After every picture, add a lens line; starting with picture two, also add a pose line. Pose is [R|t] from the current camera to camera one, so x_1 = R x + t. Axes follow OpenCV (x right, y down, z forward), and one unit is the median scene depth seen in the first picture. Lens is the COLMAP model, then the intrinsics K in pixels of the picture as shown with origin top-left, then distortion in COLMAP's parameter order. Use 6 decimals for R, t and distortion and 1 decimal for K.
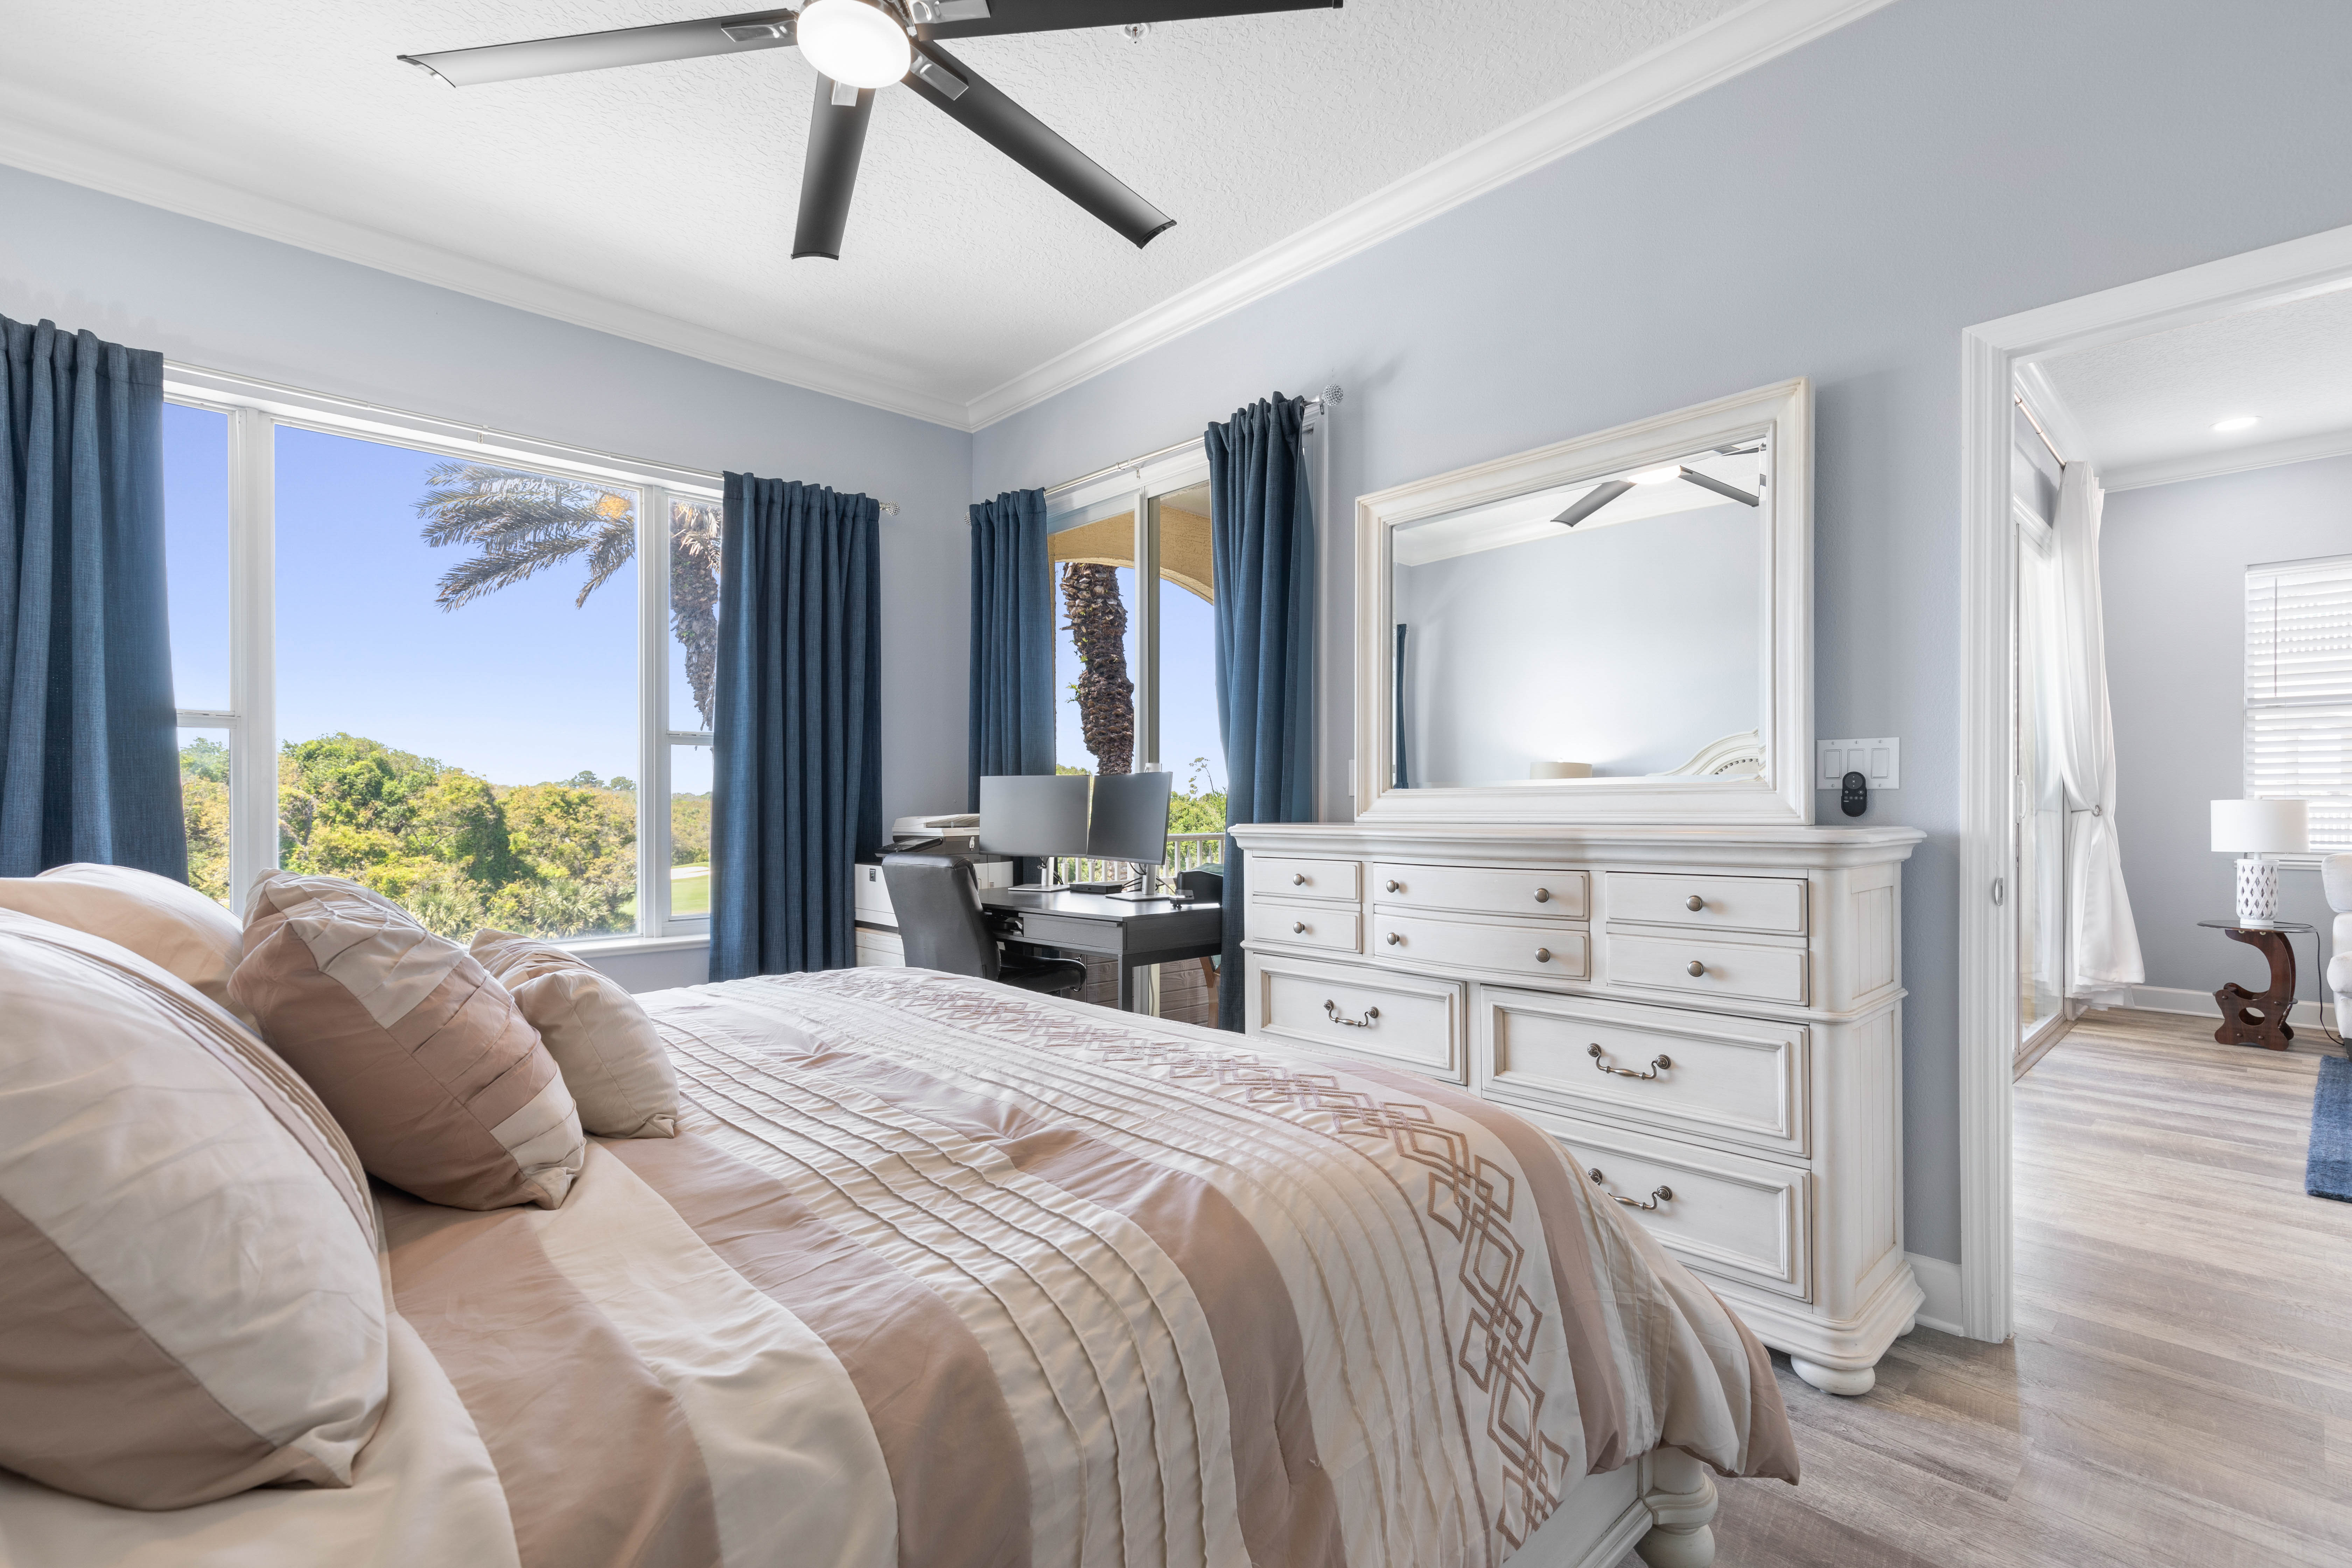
lens RADIAL K [[1064.8, 0, 1210.7], [0, 1064.8, 805.8], [0, 0, 1]] dist [0.000214, -0.000062]
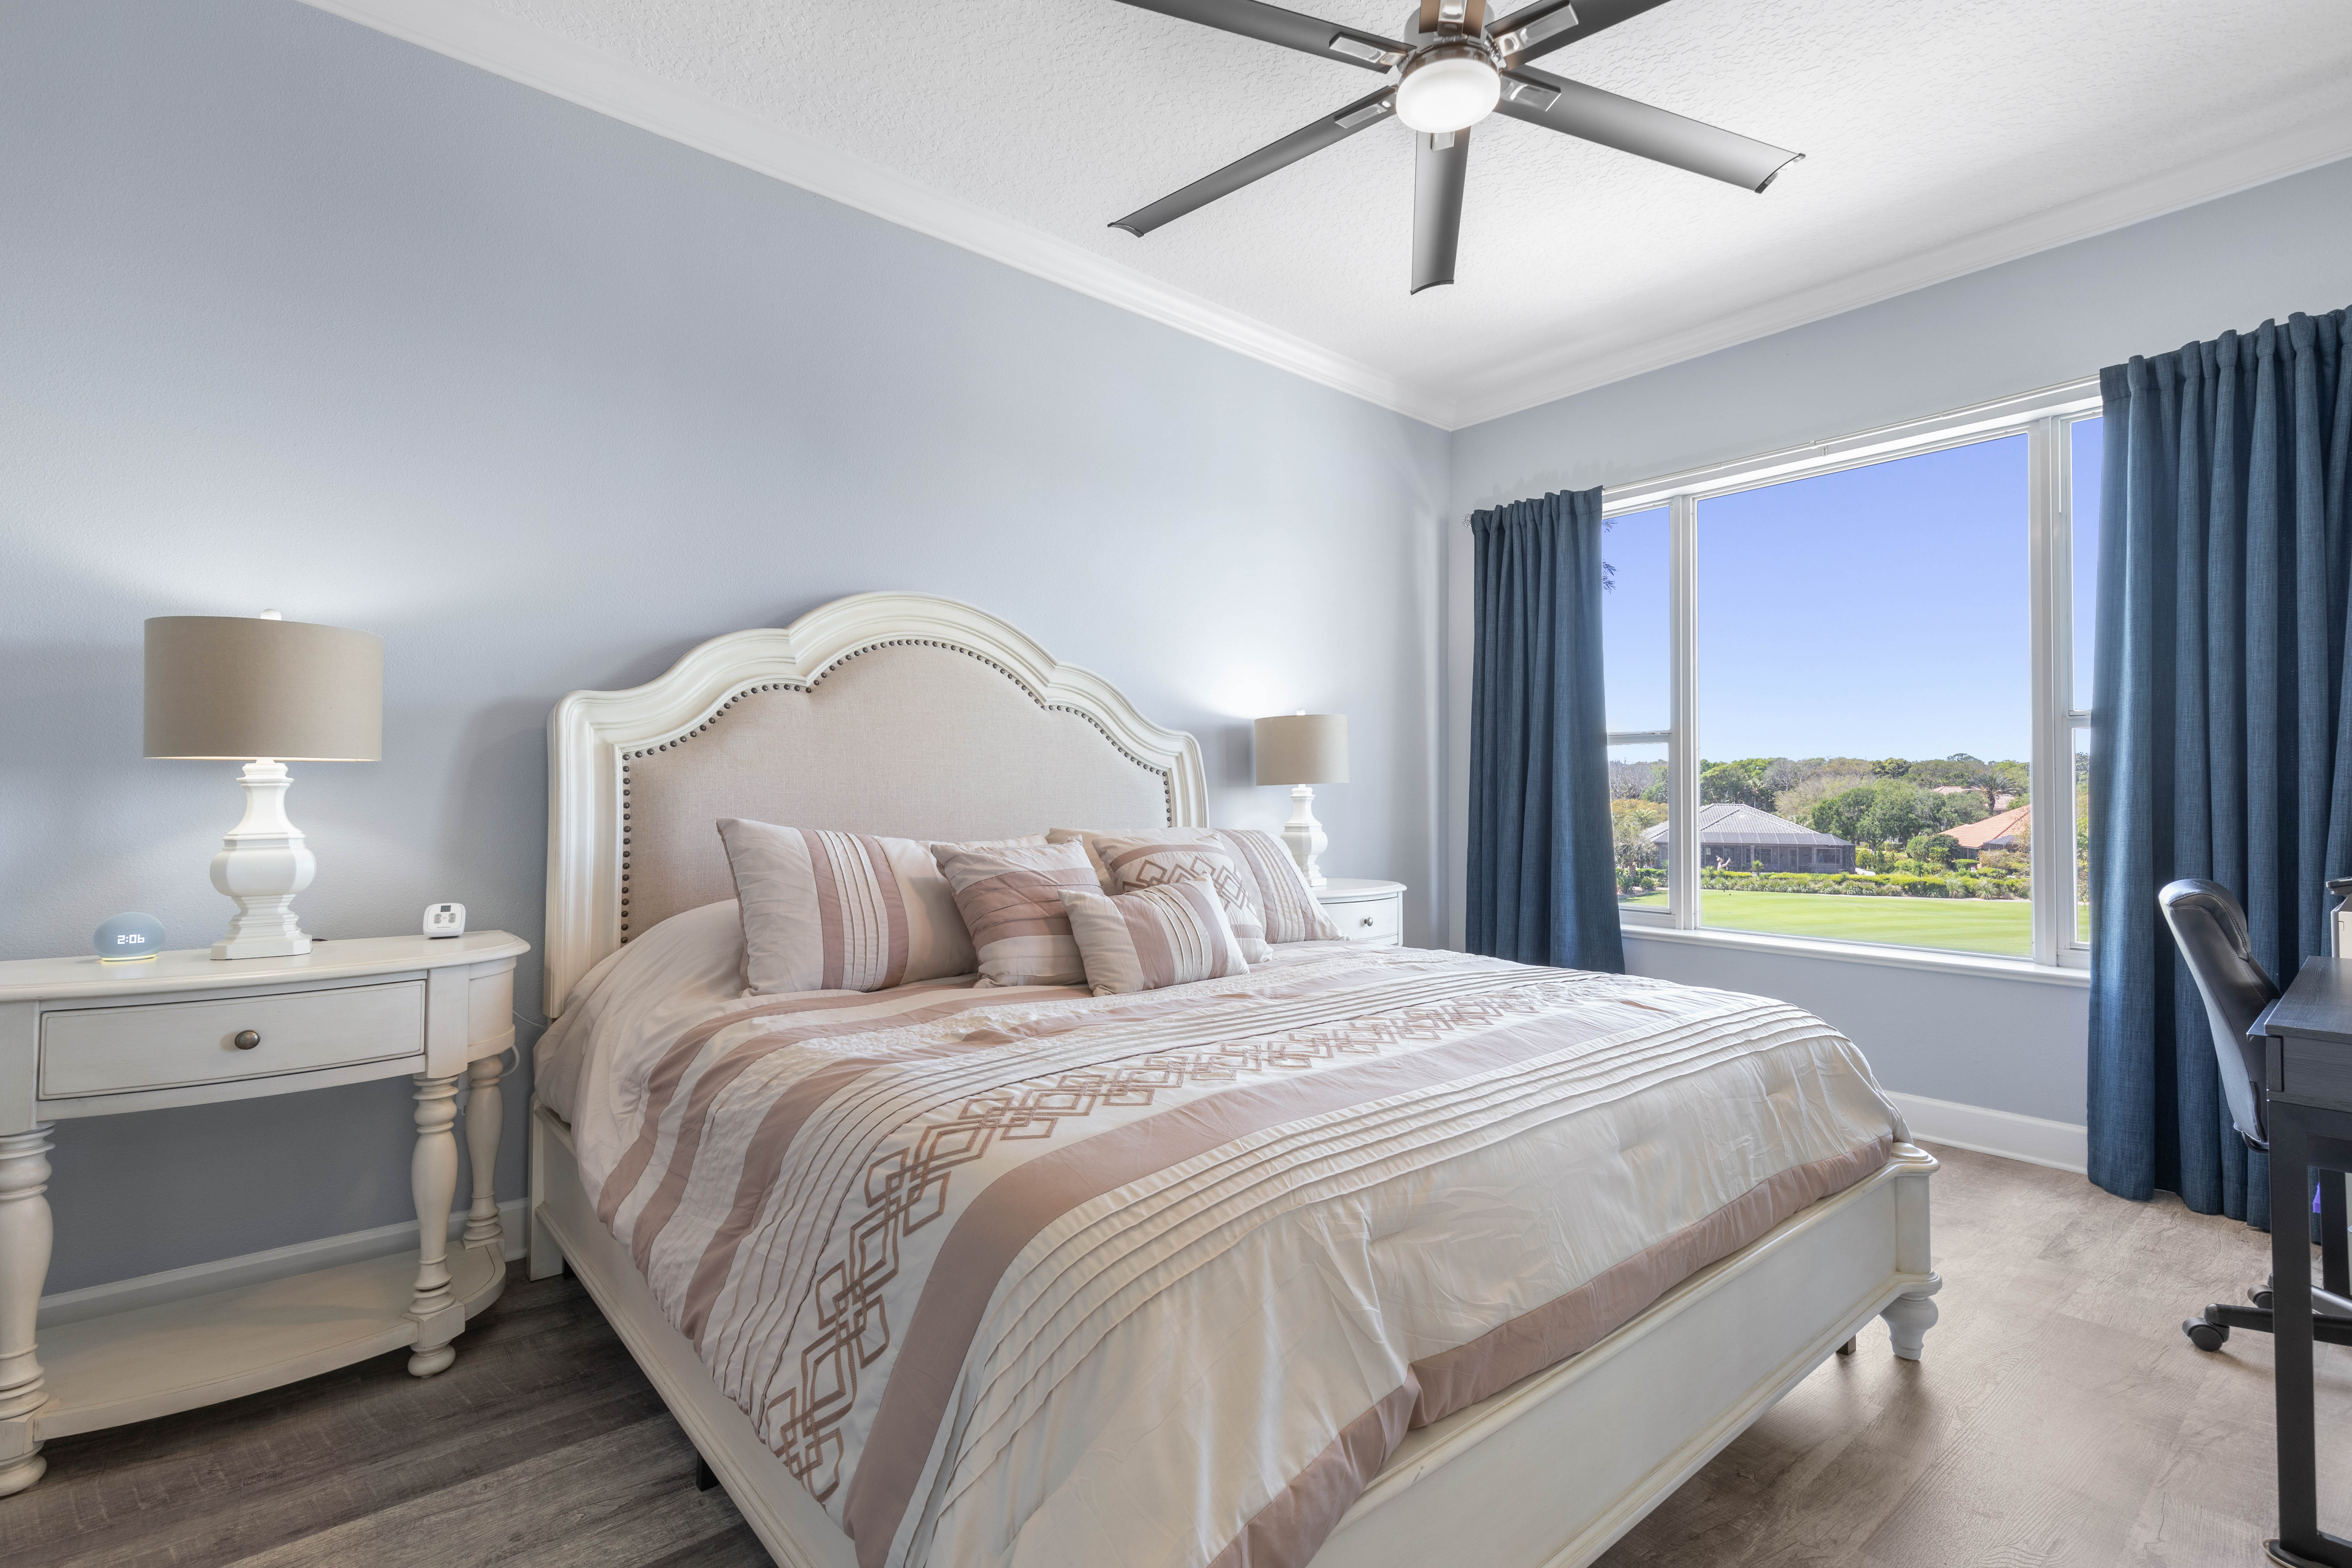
lens RADIAL K [[1083.6, 0, 1176.0], [0, 1083.6, 784.0], [0, 0, 1]] dist [0.017282, -0.000063]
pose [[-0.069391, -0.010250, -0.997537, 0.085623], [-0.008261, 0.999919, -0.009700, -0.000597], [0.997555, 0.007567, -0.069470, 0.090092]]
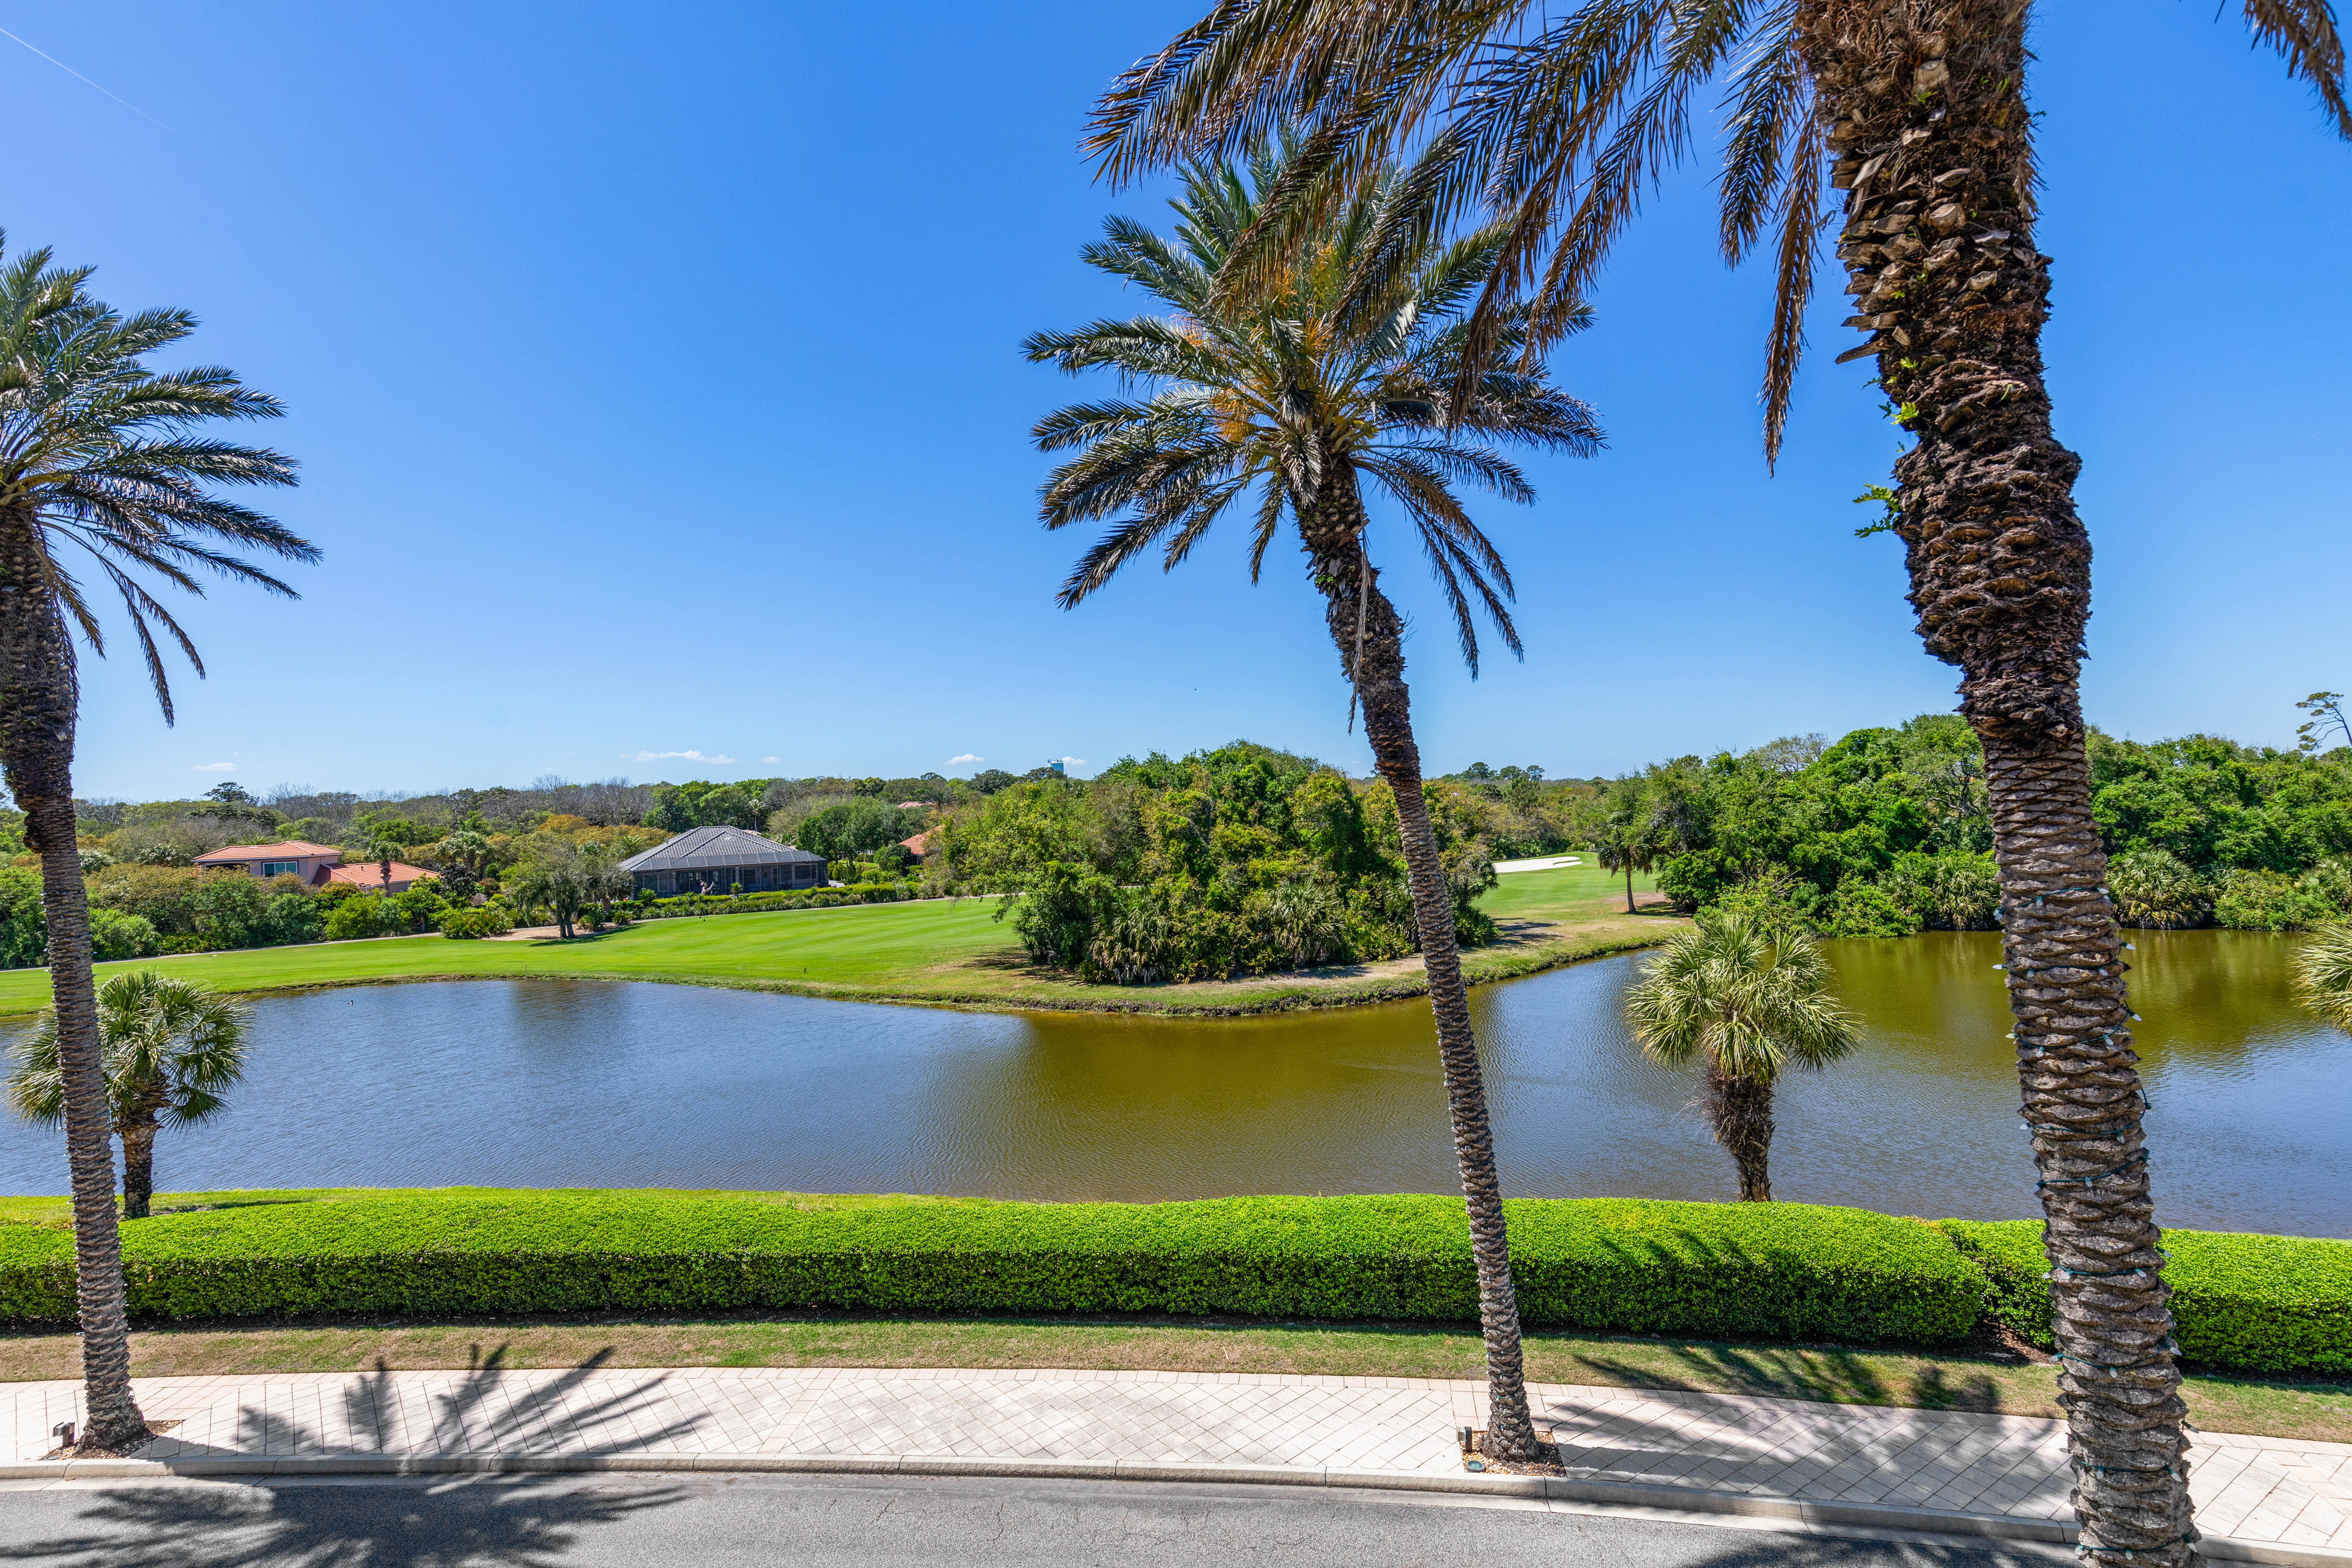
lens RADIAL K [[1103.2, 0, 1176.0], [0, 1103.2, 784.0], [0, 0, 1]] dist [0.015718, -0.000228]
pose [[0.686568, -0.036535, -0.726147, -0.010718], [0.033225, 0.999270, -0.018864, -0.006034], [0.726306, -0.011175, 0.687281, 0.376559]]
